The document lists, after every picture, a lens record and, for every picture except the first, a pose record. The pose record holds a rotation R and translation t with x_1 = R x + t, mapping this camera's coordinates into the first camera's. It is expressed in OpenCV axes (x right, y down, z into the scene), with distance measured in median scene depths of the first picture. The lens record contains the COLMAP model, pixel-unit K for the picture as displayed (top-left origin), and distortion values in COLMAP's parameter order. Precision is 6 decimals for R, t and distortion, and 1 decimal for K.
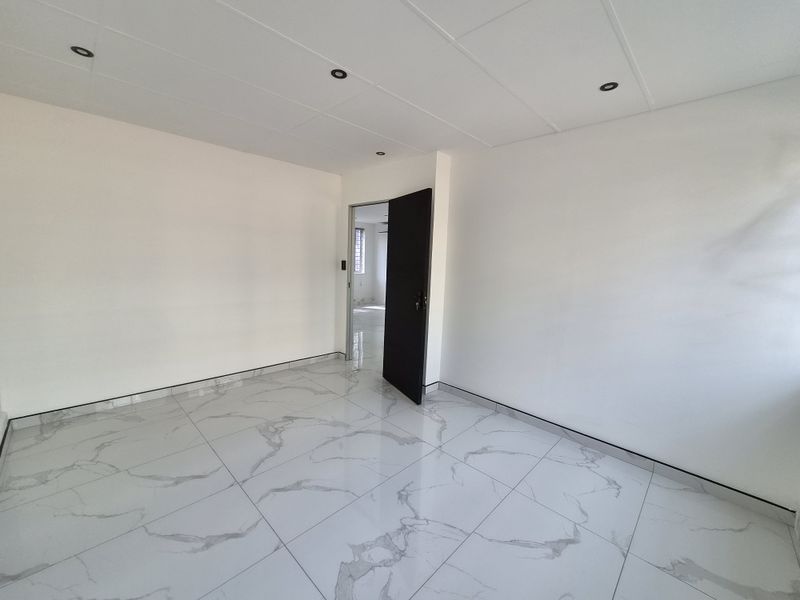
lens RADIAL K [[328.7, 0, 403.6], [0, 328.7, 296.9], [0, 0, 1]] dist [-0.007658, 0.004339]
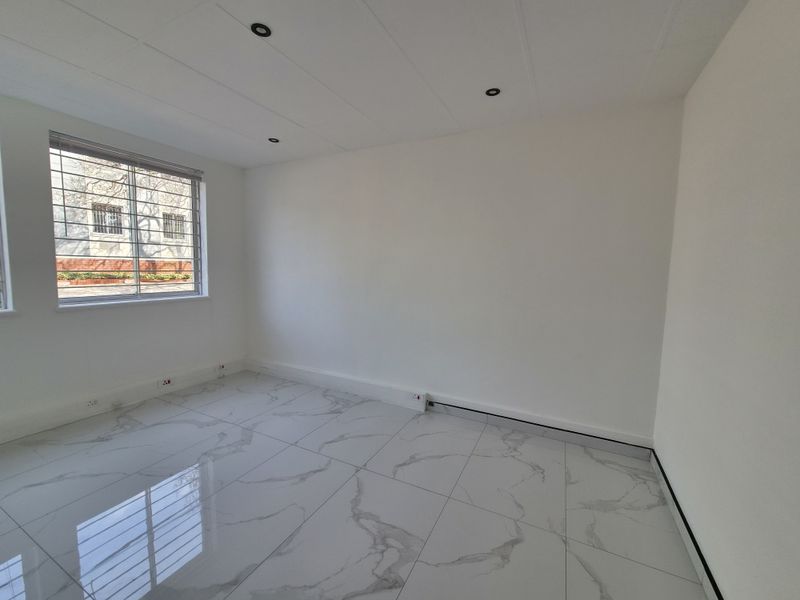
lens RADIAL K [[328.7, 0, 403.6], [0, 328.7, 296.9], [0, 0, 1]] dist [-0.007658, 0.004339]
pose [[-0.950783, -0.029252, -0.308474, -0.254243], [-0.092465, 0.976960, 0.192354, -0.168710], [0.295740, 0.211410, -0.931581, 1.677783]]
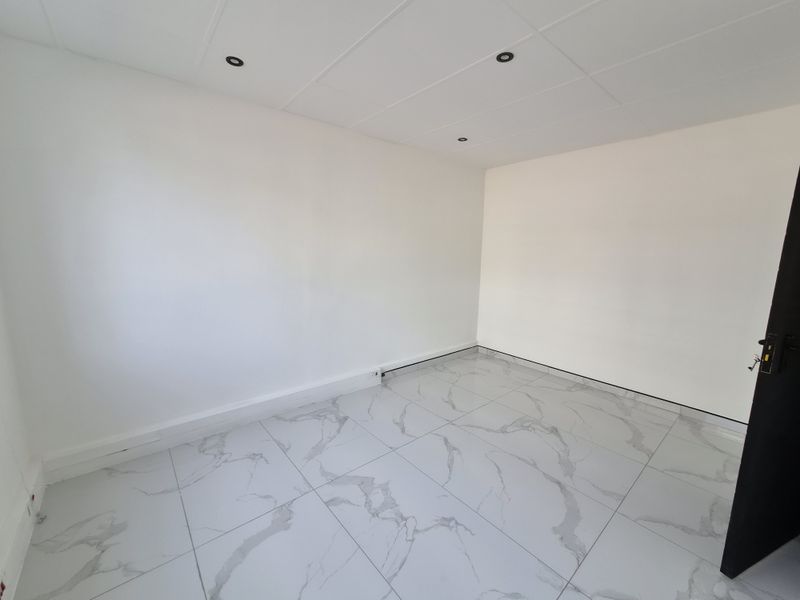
lens RADIAL K [[328.7, 0, 403.6], [0, 328.7, 296.9], [0, 0, 1]] dist [-0.007658, 0.004339]
pose [[-0.089431, 0.106933, -0.990236, 0.689160], [-0.142747, 0.982580, 0.118998, -0.059554], [0.985711, 0.151995, -0.072608, 0.727664]]
